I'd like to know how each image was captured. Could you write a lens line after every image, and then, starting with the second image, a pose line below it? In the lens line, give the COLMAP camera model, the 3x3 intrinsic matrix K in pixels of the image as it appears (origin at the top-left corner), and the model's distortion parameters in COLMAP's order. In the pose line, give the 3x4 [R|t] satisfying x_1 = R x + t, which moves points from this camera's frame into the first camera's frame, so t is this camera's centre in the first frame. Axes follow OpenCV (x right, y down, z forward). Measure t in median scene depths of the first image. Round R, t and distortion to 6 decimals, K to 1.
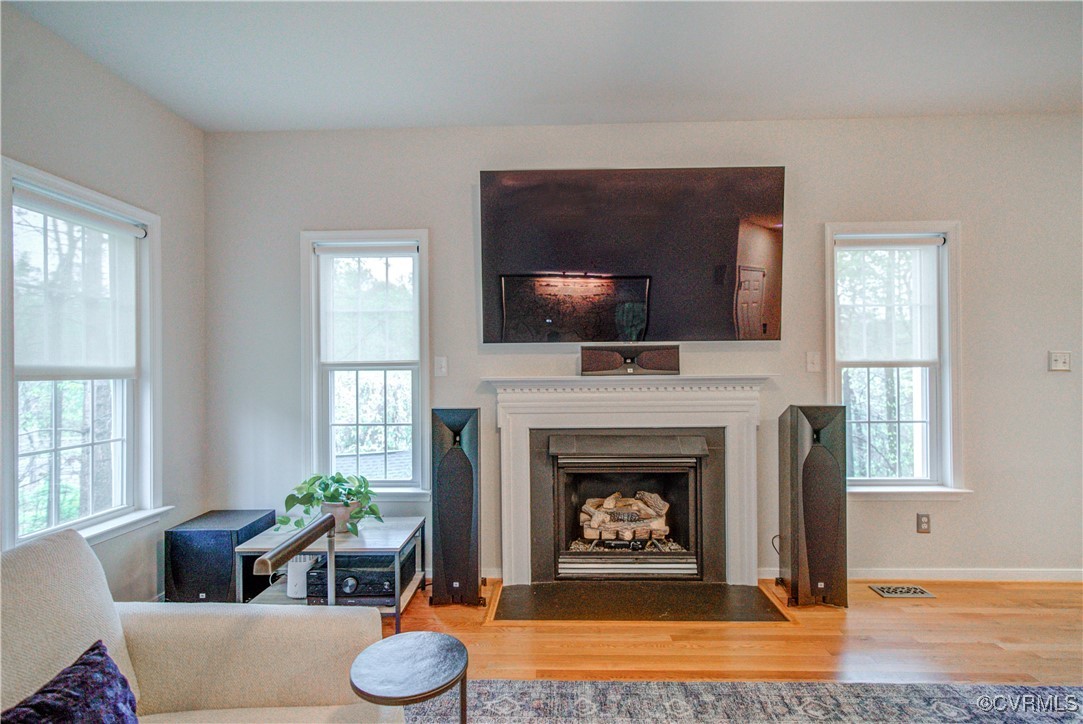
lens RADIAL K [[503.8, 0, 542.9], [0, 503.8, 371.2], [0, 0, 1]] dist [0.002839, 0.000817]
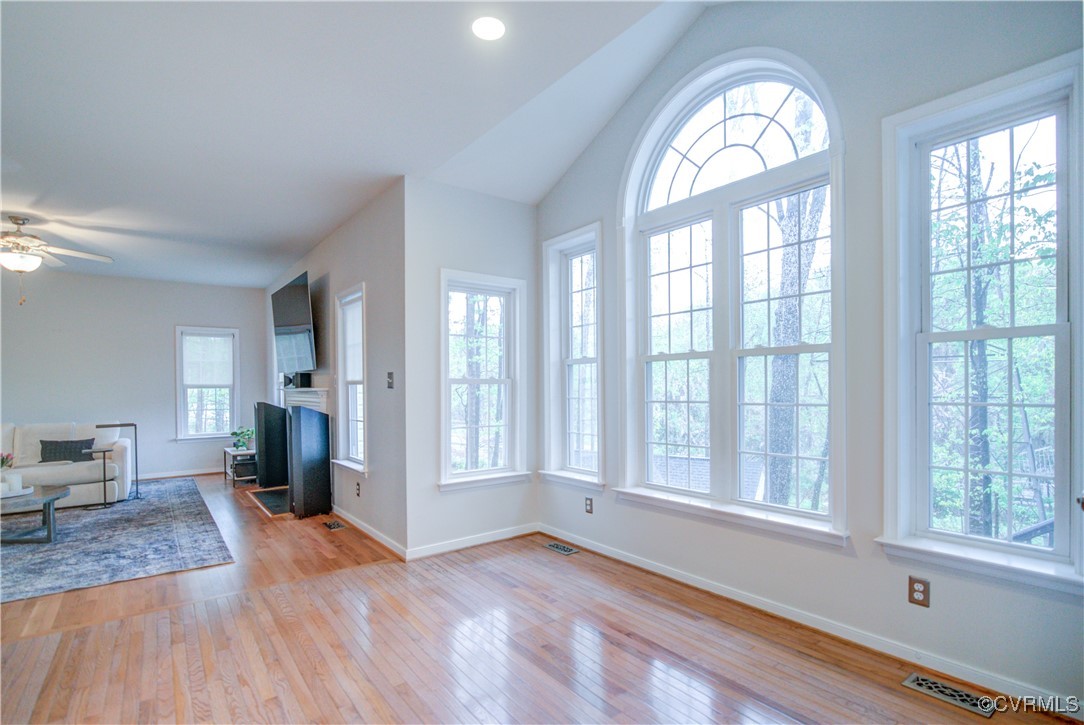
lens RADIAL K [[545.8, 0, 535.8], [0, 545.8, 391.4], [0, 0, 1]] dist [0.000381, 0.000437]
pose [[0.608294, 0.006340, -0.793686, 2.322101], [0.011679, 0.999788, 0.016938, -0.007549], [0.793626, -0.019573, 0.608091, 0.445330]]
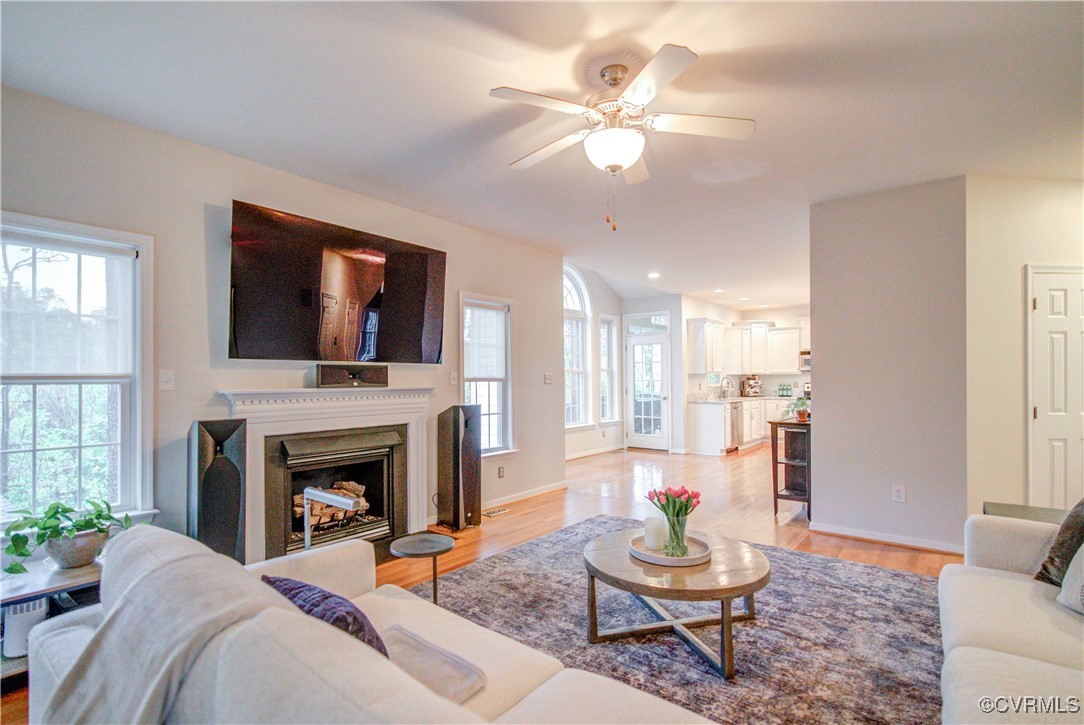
lens RADIAL K [[519.2, 0, 541.5], [0, 519.2, 380.2], [0, 0, 1]] dist [-0.004154, -0.000811]
pose [[0.604205, 0.003925, 0.796819, -0.576460], [0.003169, 0.999968, -0.007329, 0.000383], [-0.796822, 0.006953, 0.604174, -0.183866]]
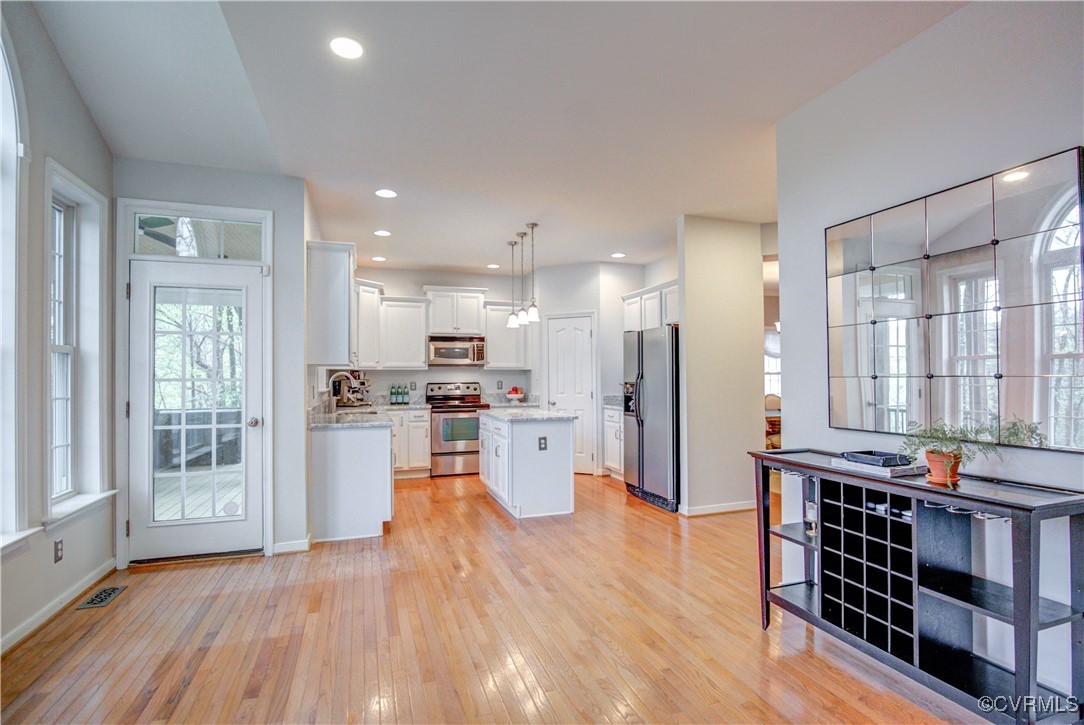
lens RADIAL K [[527.3, 0, 542.2], [0, 527.3, 365.7], [0, 0, 1]] dist [-0.004638, -0.000209]
pose [[-0.353100, 0.030557, 0.935087, 0.844671], [0.009914, 0.999533, -0.028920, -0.006062], [-0.935533, -0.000941, -0.353238, 0.868119]]
